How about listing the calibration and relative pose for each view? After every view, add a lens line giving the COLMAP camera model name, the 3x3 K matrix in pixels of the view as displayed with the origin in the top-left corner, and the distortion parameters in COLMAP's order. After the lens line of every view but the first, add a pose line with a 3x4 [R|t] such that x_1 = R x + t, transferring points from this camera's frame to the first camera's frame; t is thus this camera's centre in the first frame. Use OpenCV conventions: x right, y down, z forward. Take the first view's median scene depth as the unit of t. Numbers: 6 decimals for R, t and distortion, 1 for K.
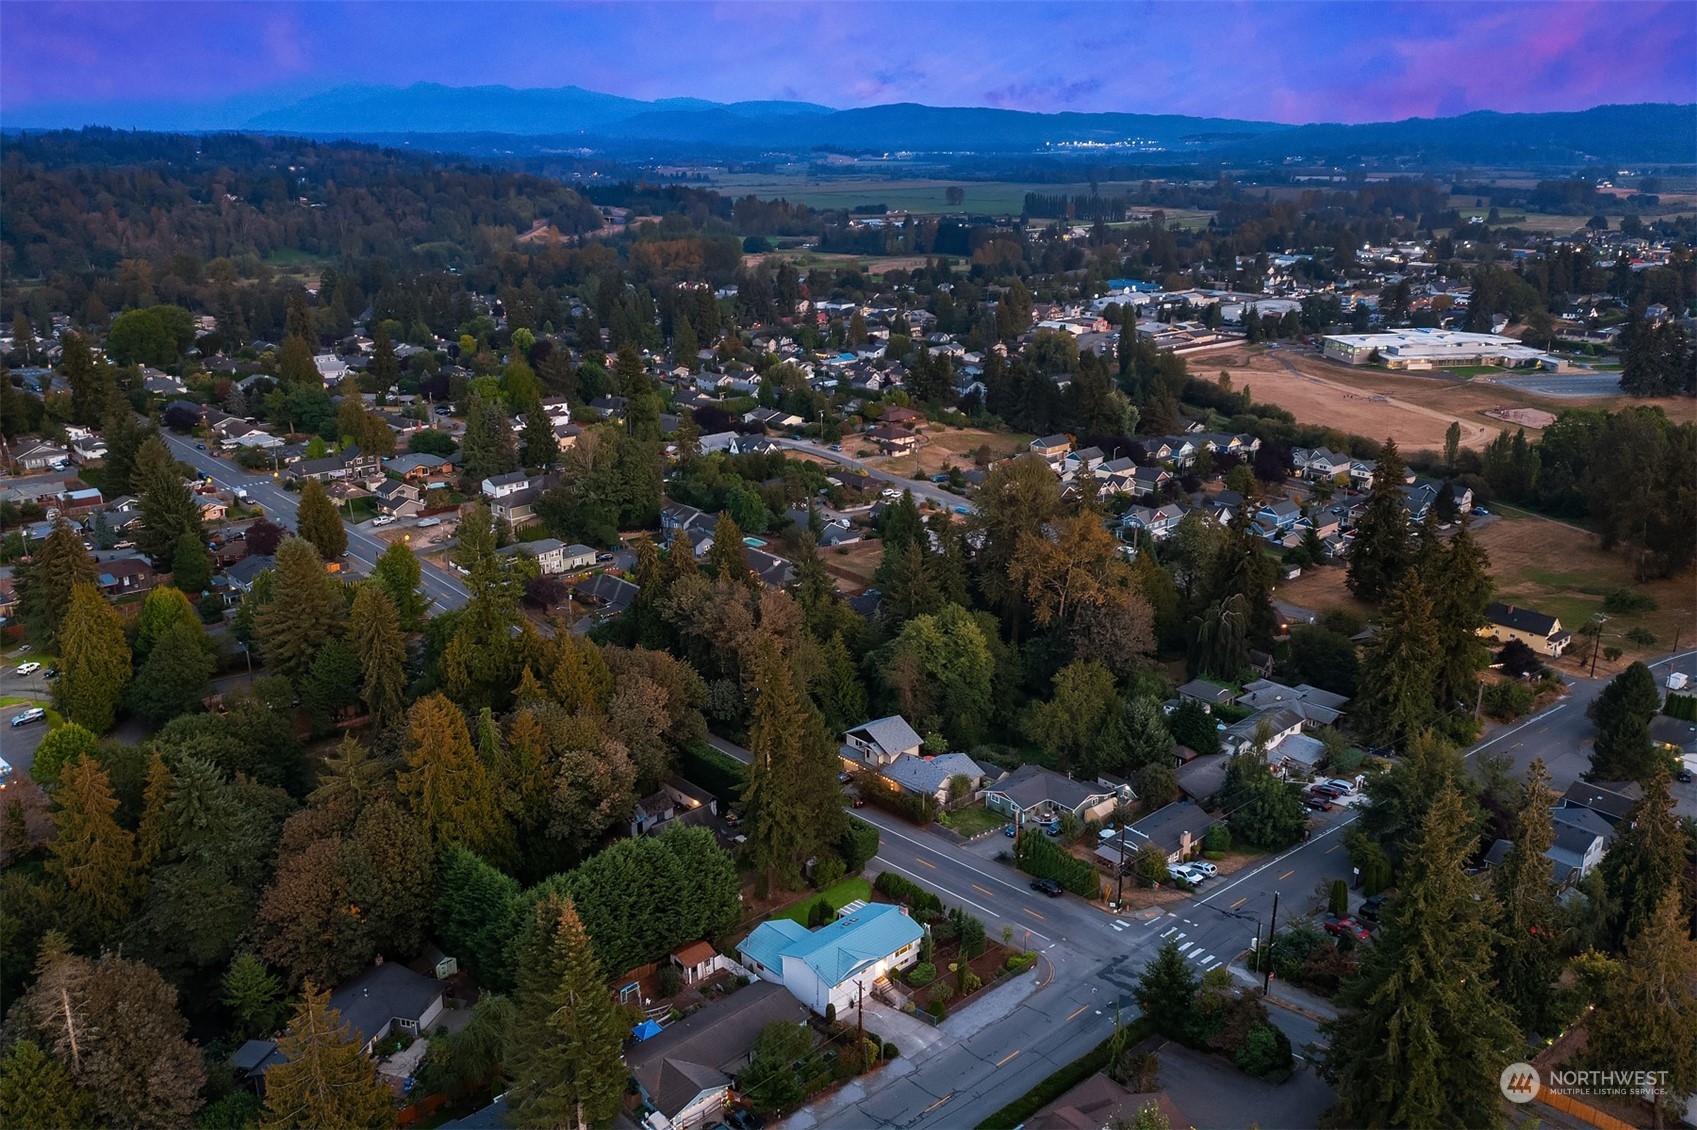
lens RADIAL K [[1347.6, 0, 848.5], [0, 1347.6, 565.0], [0, 0, 1]] dist [0.001476, 0.005606]
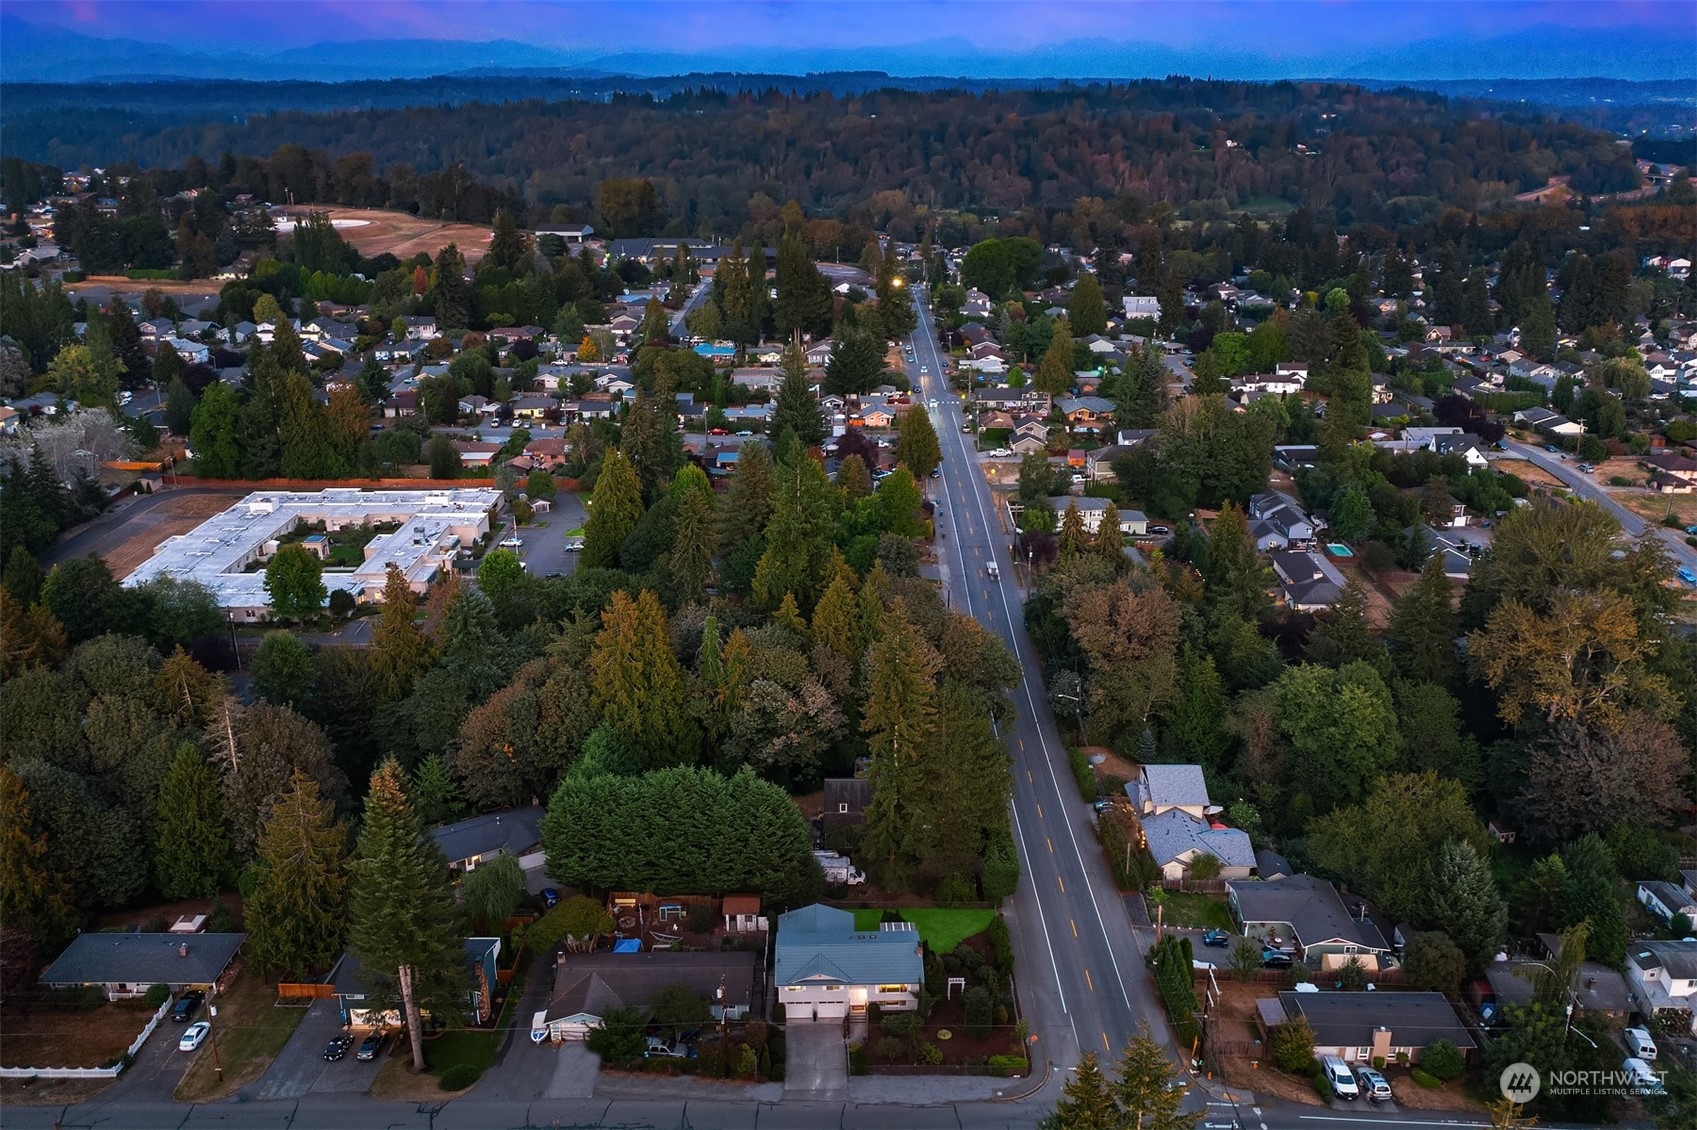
lens RADIAL K [[1358.8, 0, 848.5], [0, 1358.8, 565.0], [0, 0, 1]] dist [0.013503, 0.002330]
pose [[0.738190, 0.222251, -0.636930, 0.199398], [-0.202655, 0.973619, 0.104862, -0.027852], [0.643433, 0.051669, 0.763757, 0.107591]]
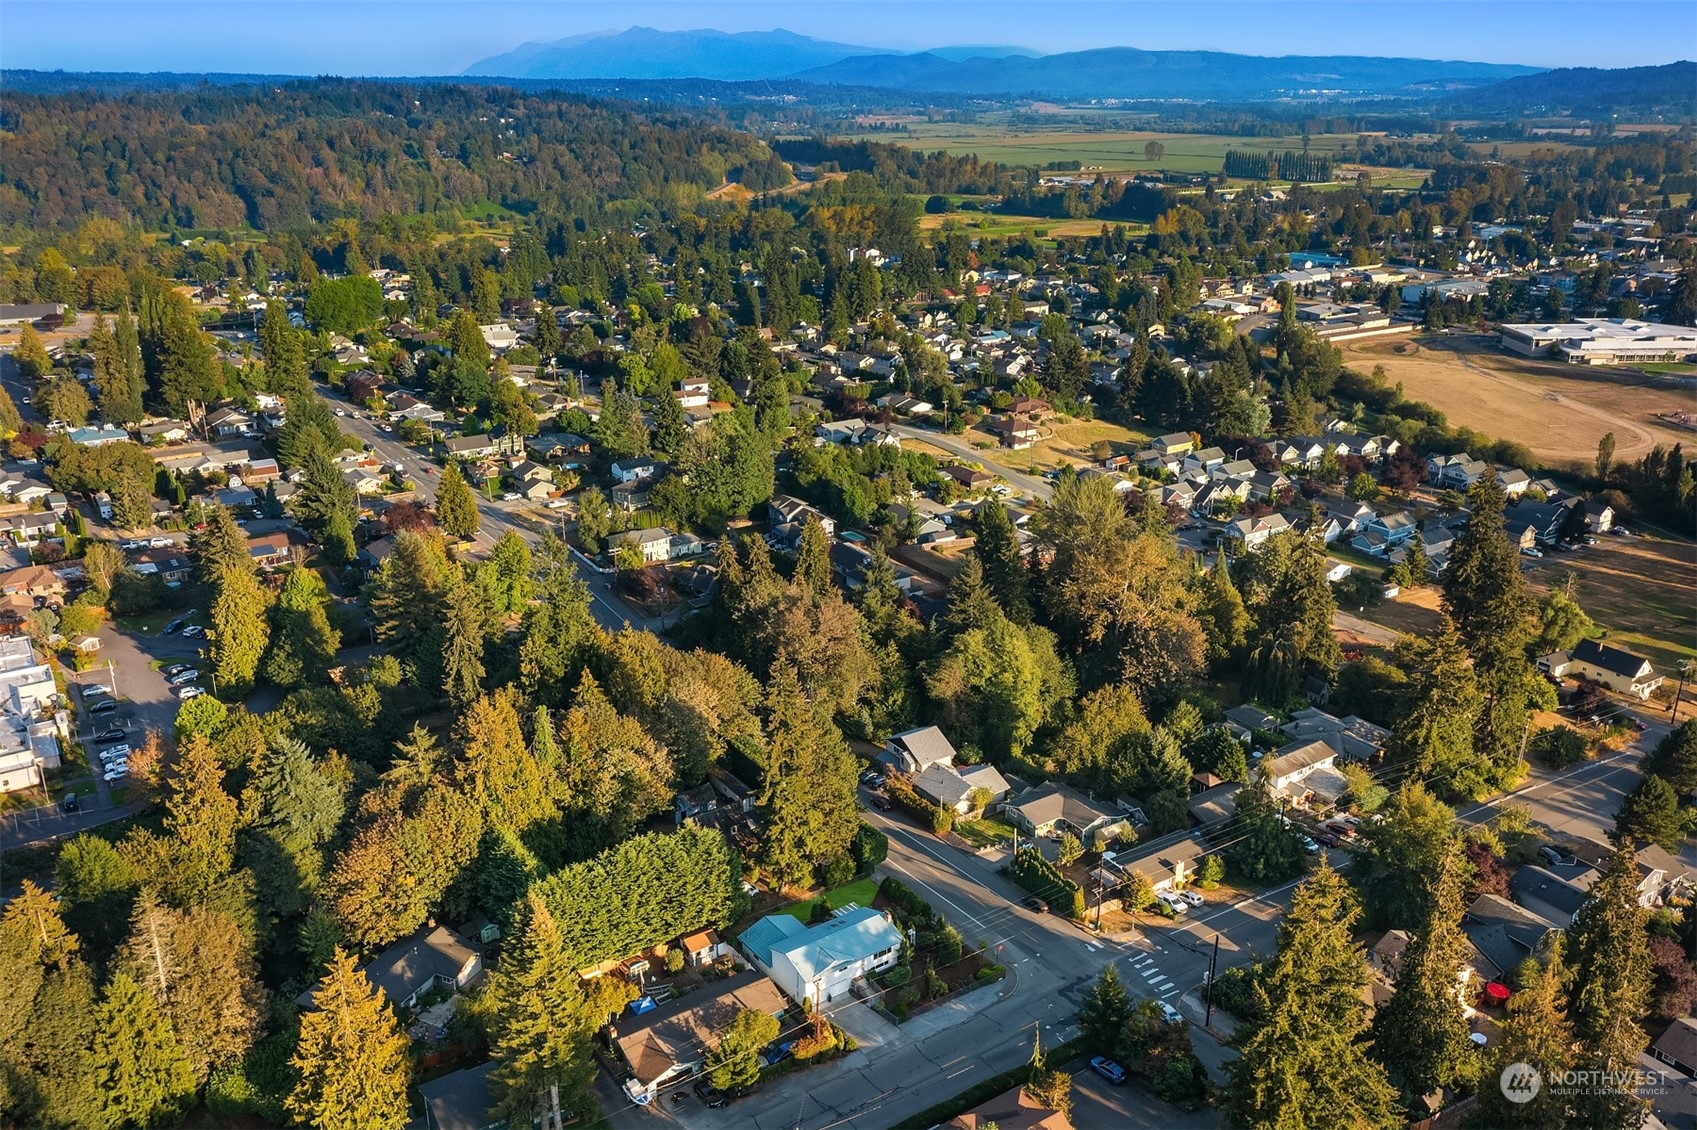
lens RADIAL K [[1357.7, 0, 848.5], [0, 1357.7, 565.0], [0, 0, 1]] dist [0.004982, 0.008713]
pose [[0.989146, 0.048974, -0.138532, 0.057668], [-0.043901, 0.998257, 0.039446, -0.028600], [0.140222, -0.032937, 0.989572, -0.036690]]
